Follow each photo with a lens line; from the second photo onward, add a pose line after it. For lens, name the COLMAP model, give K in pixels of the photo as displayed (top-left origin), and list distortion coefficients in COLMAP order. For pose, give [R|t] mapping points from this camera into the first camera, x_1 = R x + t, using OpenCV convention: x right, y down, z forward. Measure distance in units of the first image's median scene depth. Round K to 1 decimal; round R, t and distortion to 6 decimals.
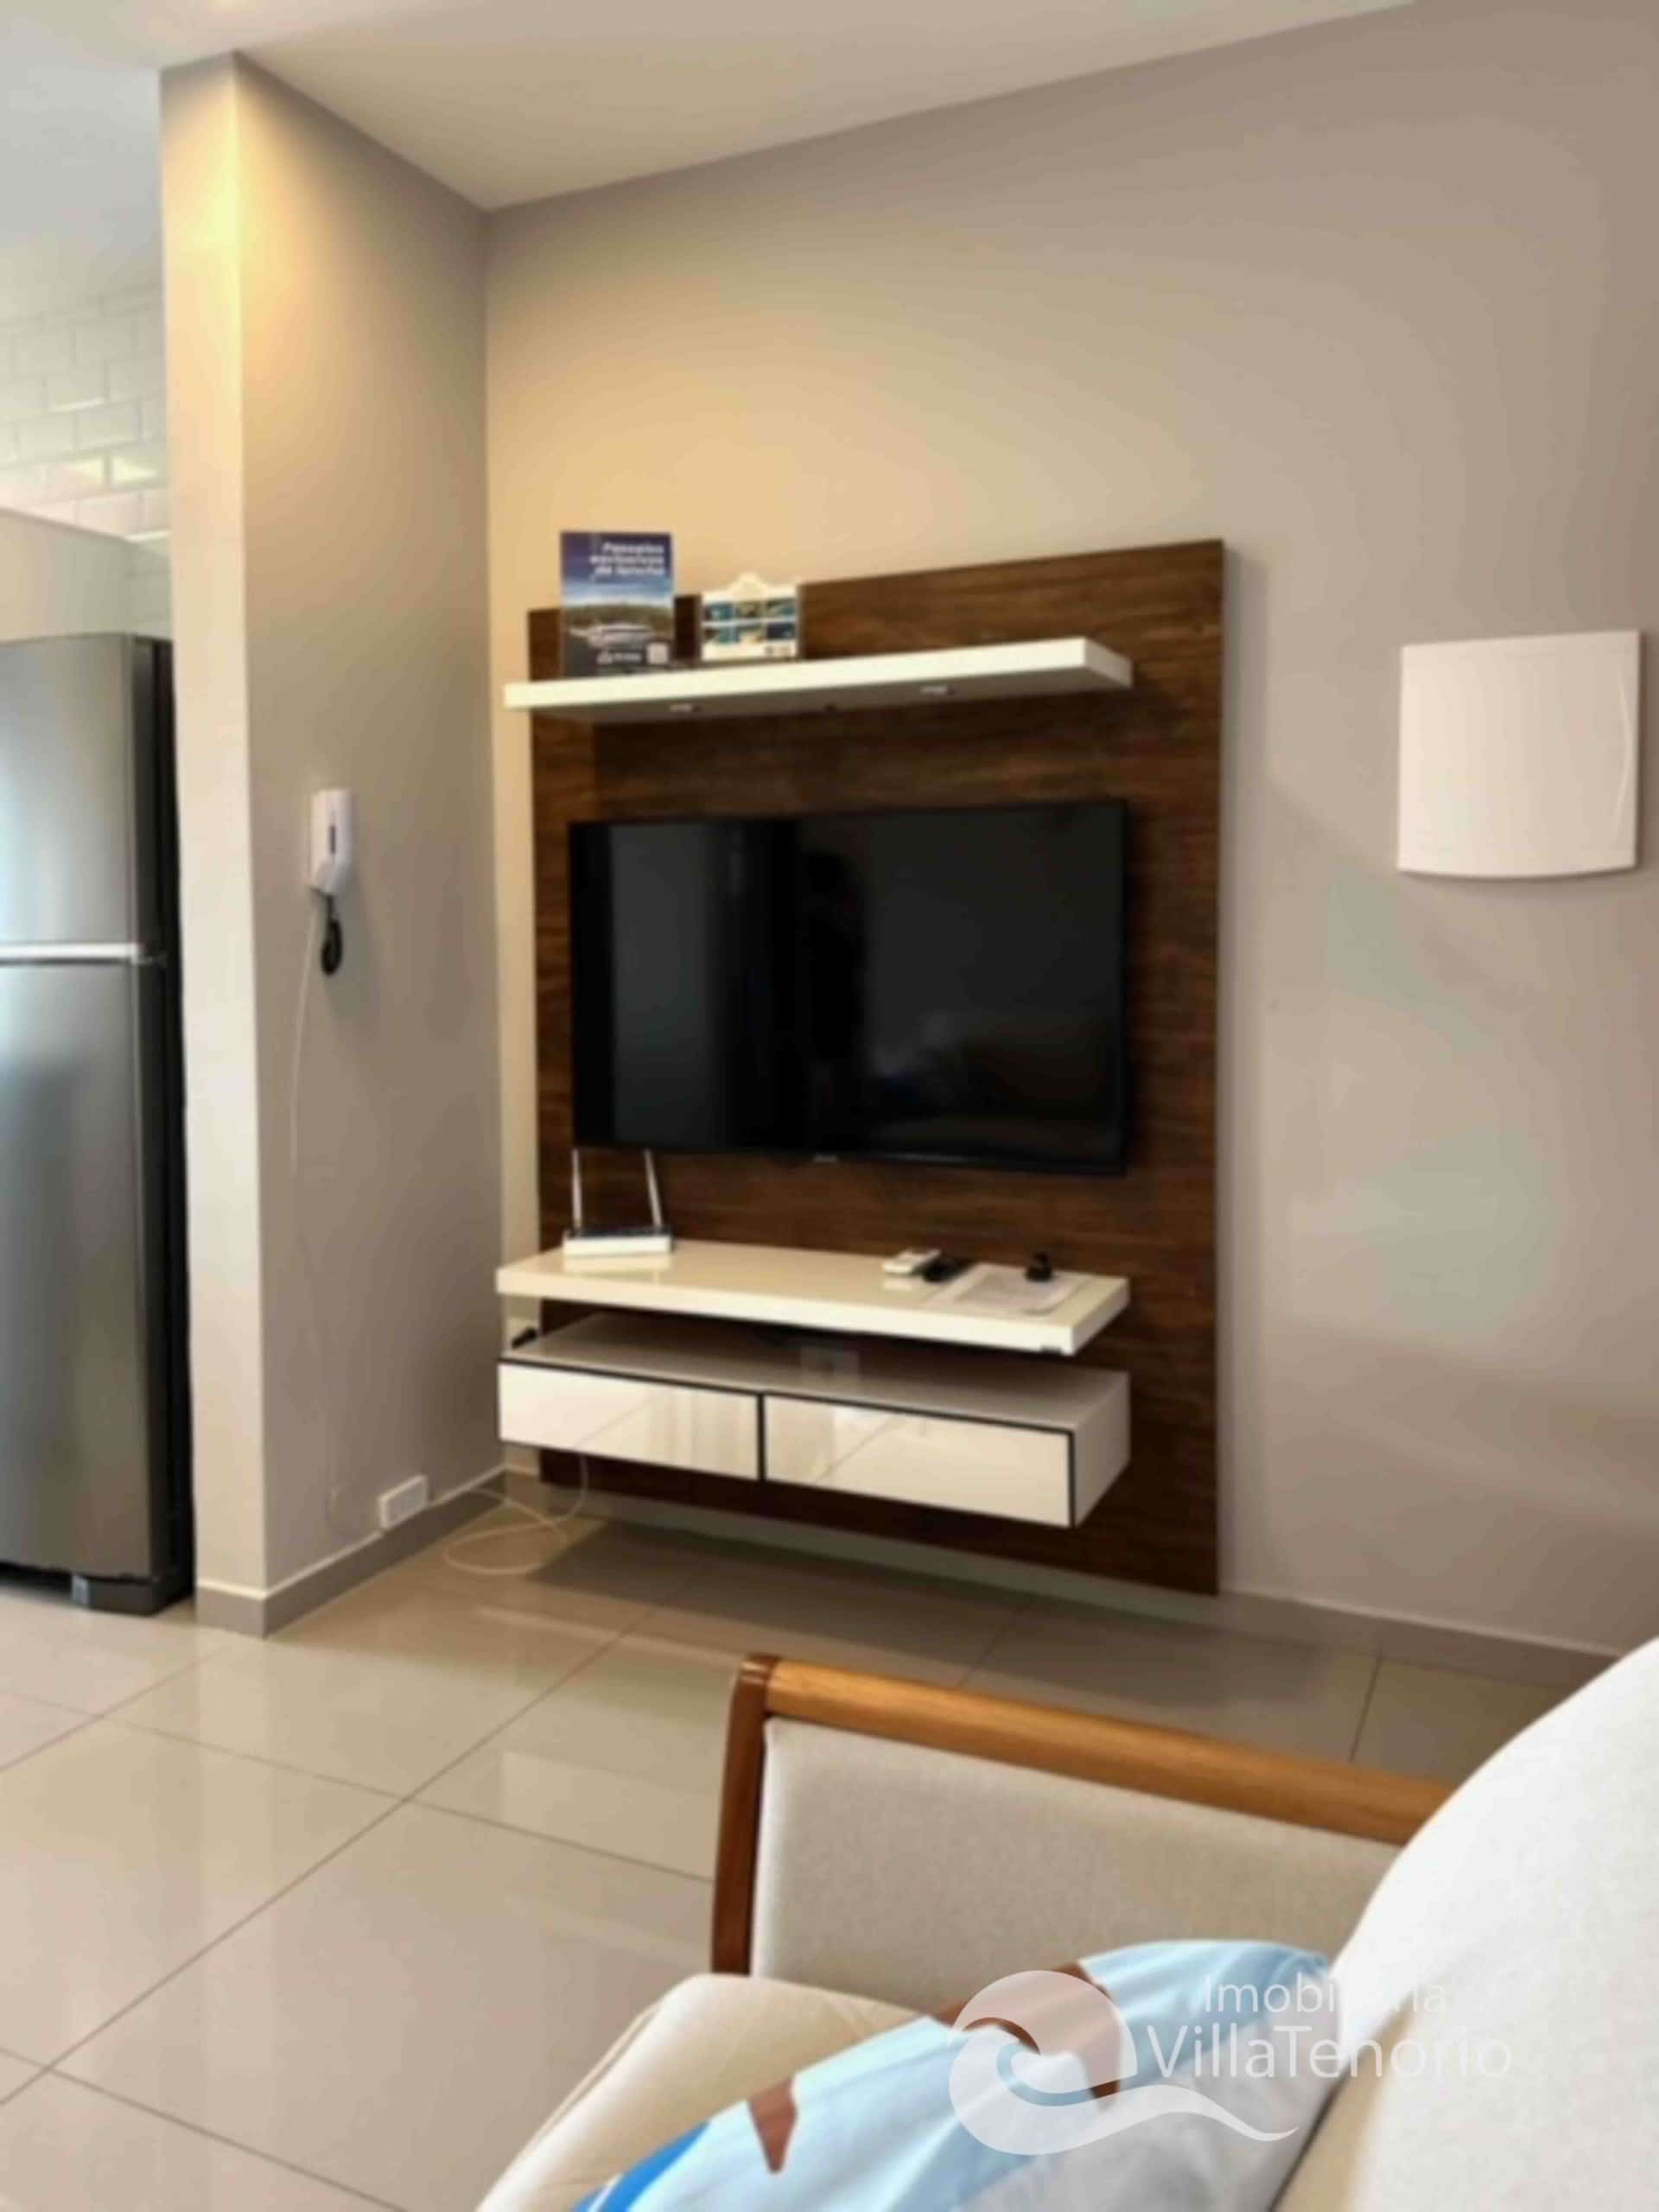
lens RADIAL K [[1629.9, 0, 799.8], [0, 1629.9, 989.5], [0, 0, 1]] dist [0.005548, -0.003371]
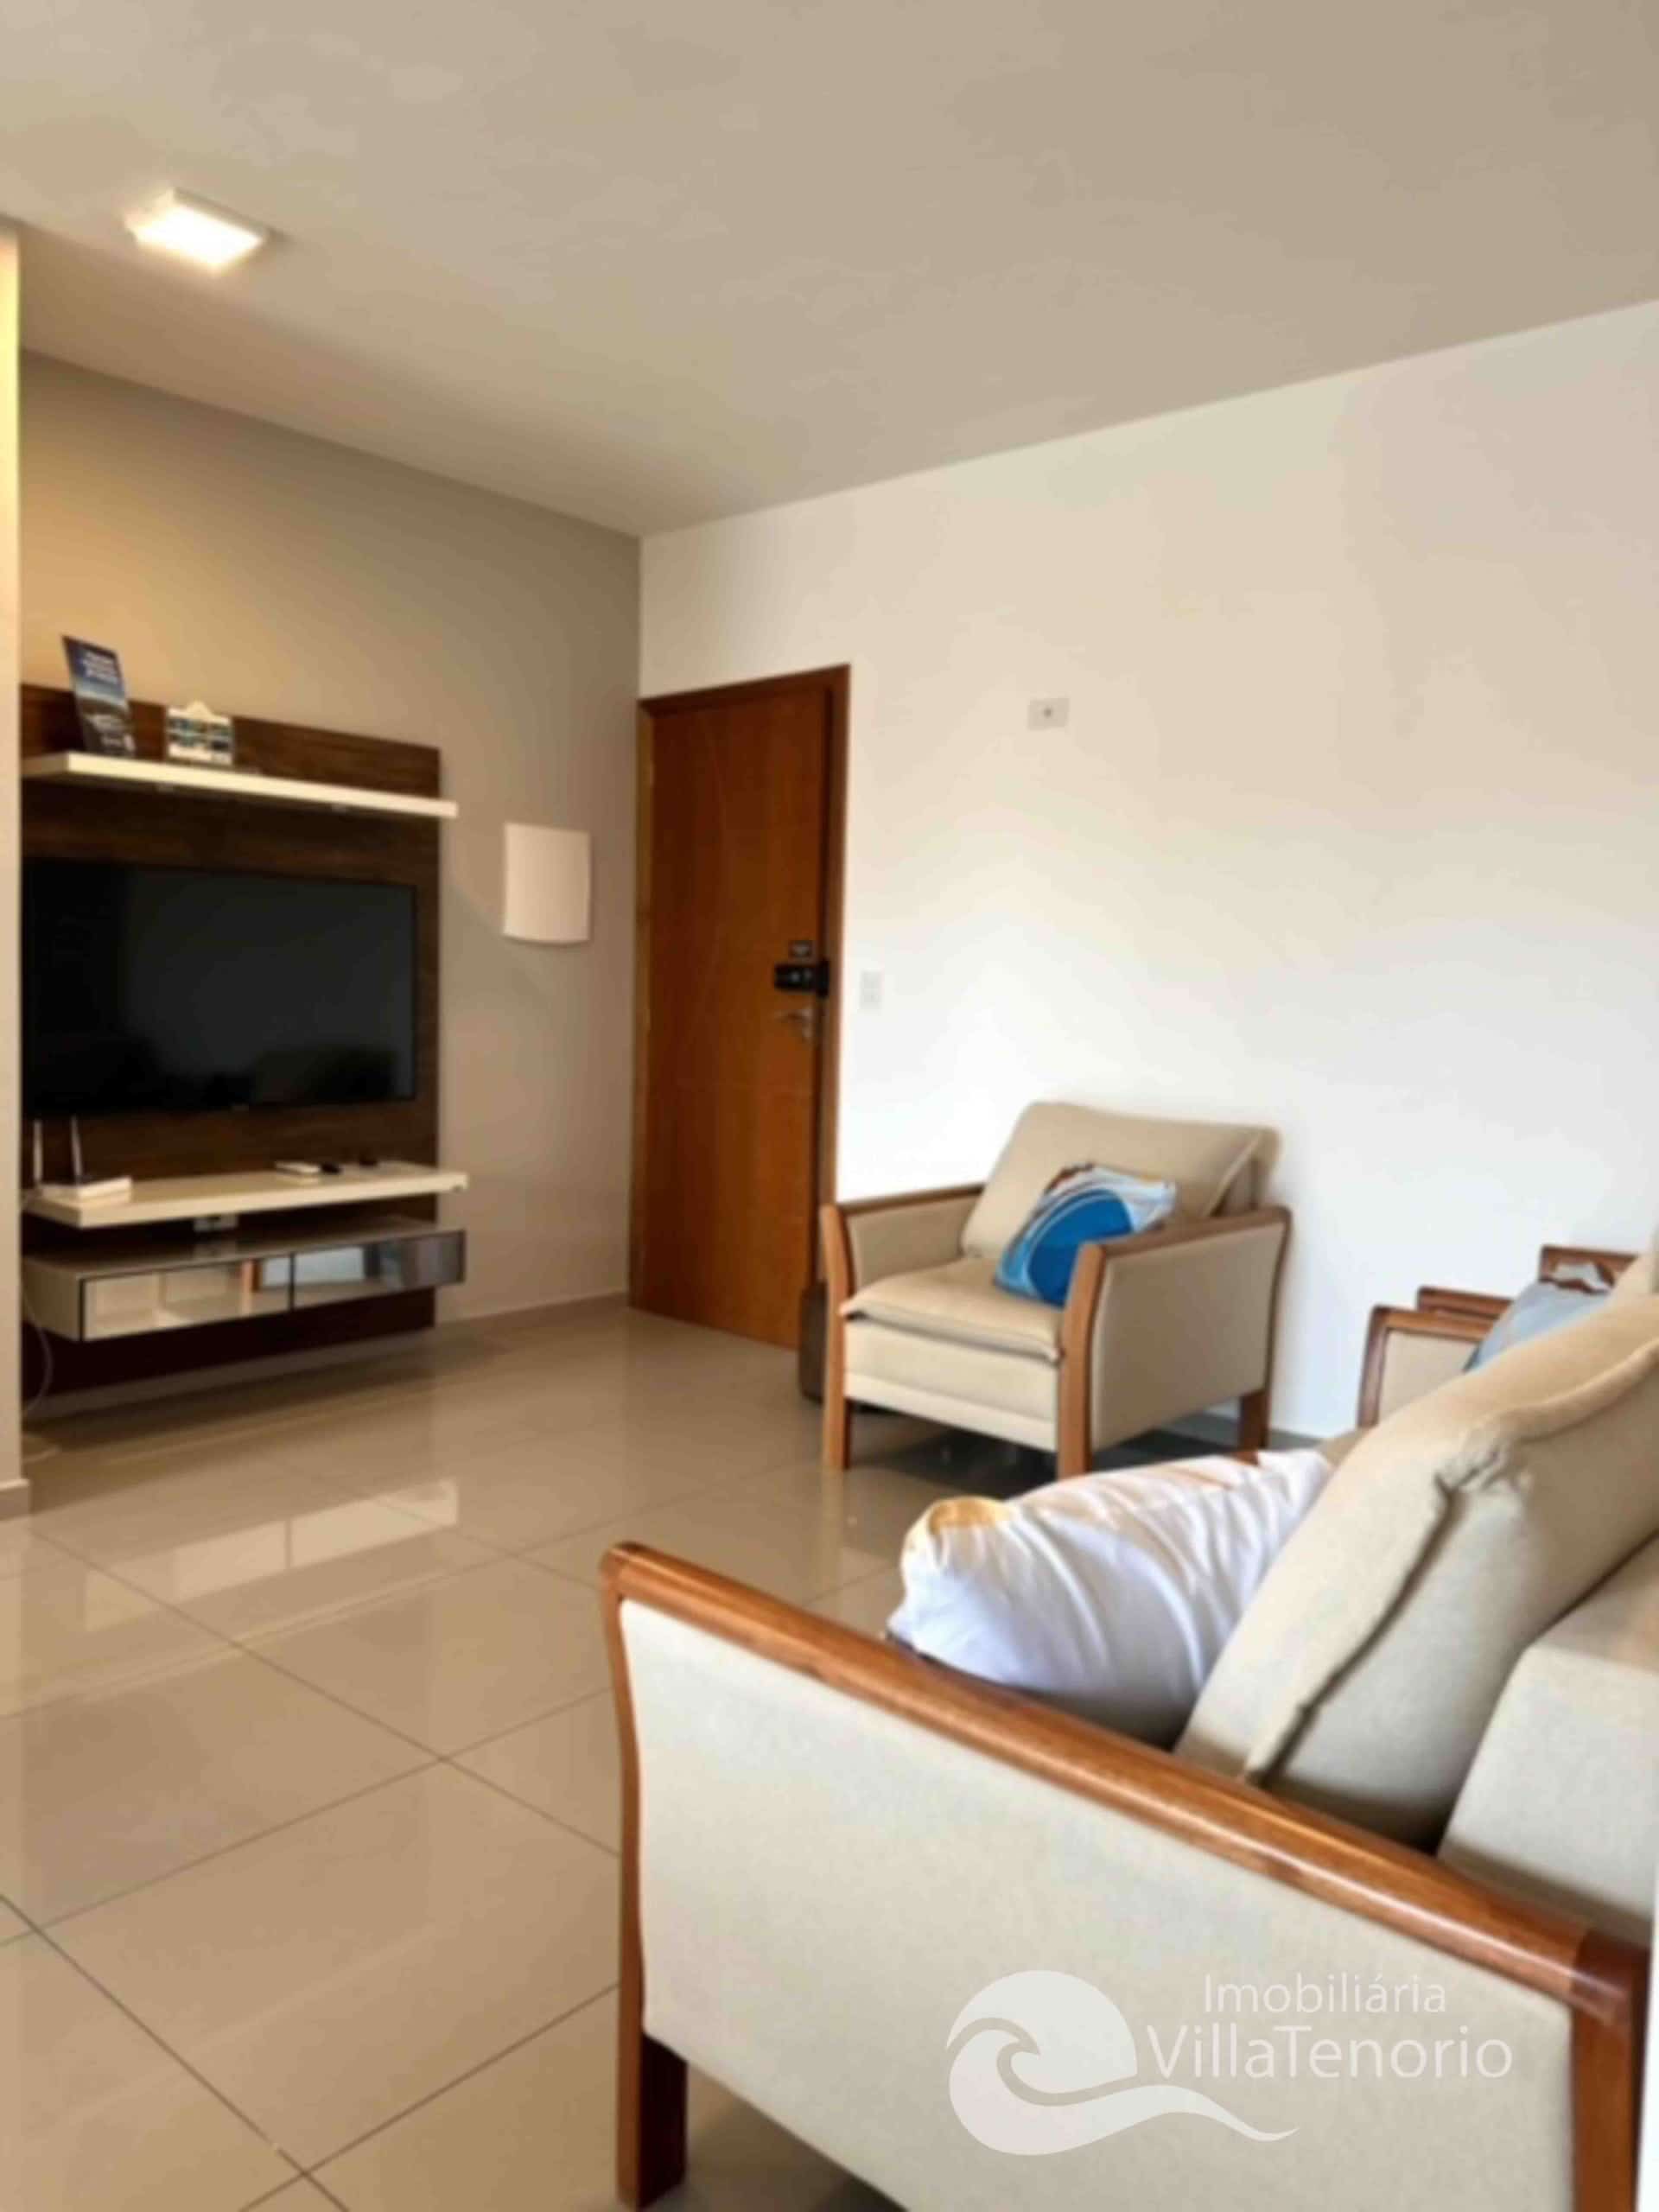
lens RADIAL K [[1555.5, 0, 838.4], [0, 1555.5, 1112.4], [0, 0, 1]] dist [0.095577, -0.173751]
pose [[0.267767, -0.065365, 0.961264, -1.229143], [0.014063, 0.997855, 0.063936, 0.024105], [-0.963381, -0.003602, 0.268112, 0.087895]]
